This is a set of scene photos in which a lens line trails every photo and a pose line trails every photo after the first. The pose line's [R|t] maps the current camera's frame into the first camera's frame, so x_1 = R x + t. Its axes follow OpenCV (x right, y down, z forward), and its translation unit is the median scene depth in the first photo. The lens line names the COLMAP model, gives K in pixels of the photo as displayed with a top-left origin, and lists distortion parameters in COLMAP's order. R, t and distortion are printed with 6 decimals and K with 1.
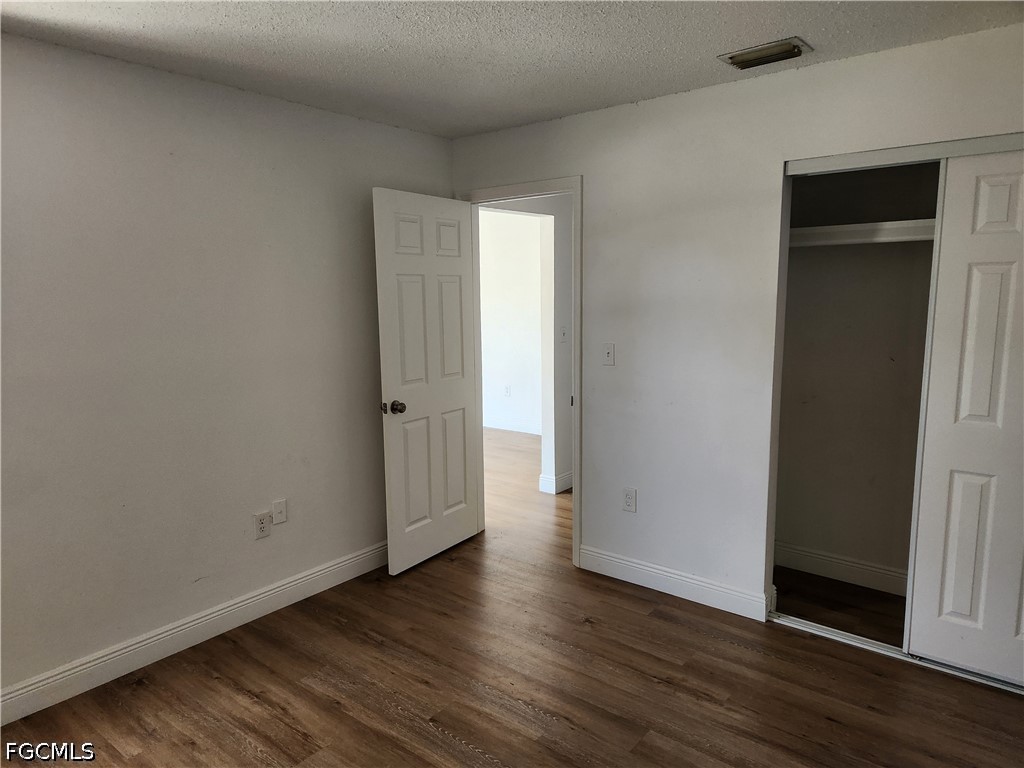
lens RADIAL K [[688.3, 0, 512.0], [0, 688.3, 384.0], [0, 0, 1]] dist [0.086360, -0.059558]
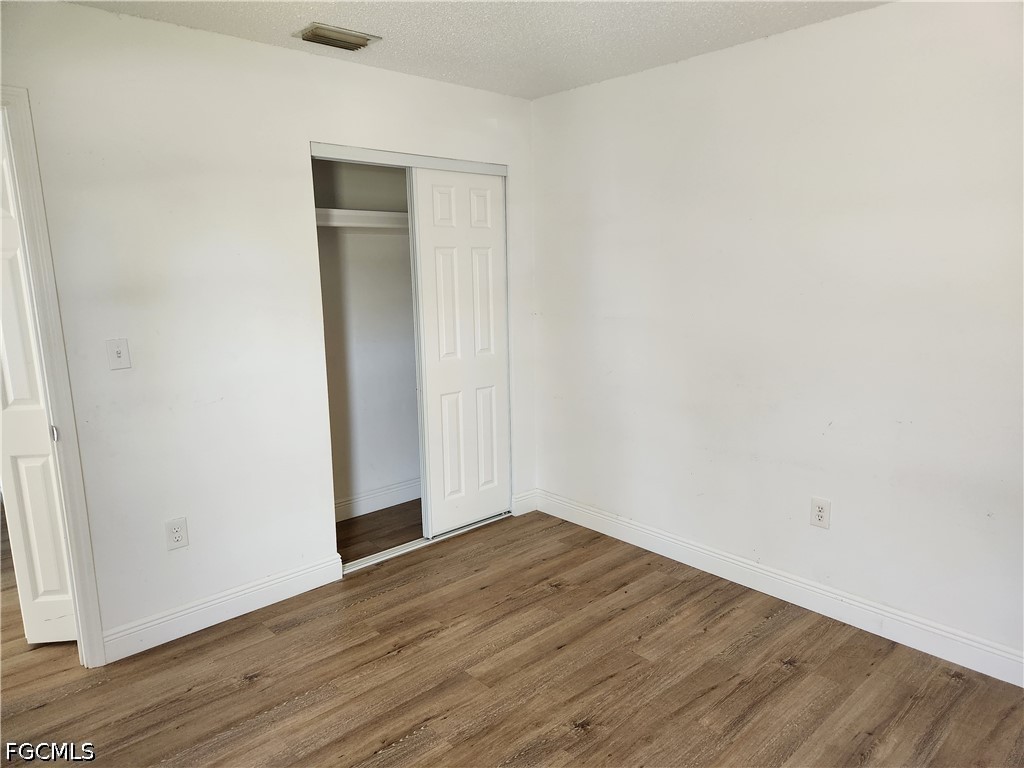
lens RADIAL K [[688.3, 0, 512.0], [0, 688.3, 384.0], [0, 0, 1]] dist [0.086360, -0.059558]
pose [[0.146404, -0.164229, 0.975497, -0.651126], [0.148830, 0.978555, 0.142407, -0.069735], [-0.977965, 0.124335, 0.167707, 0.586429]]
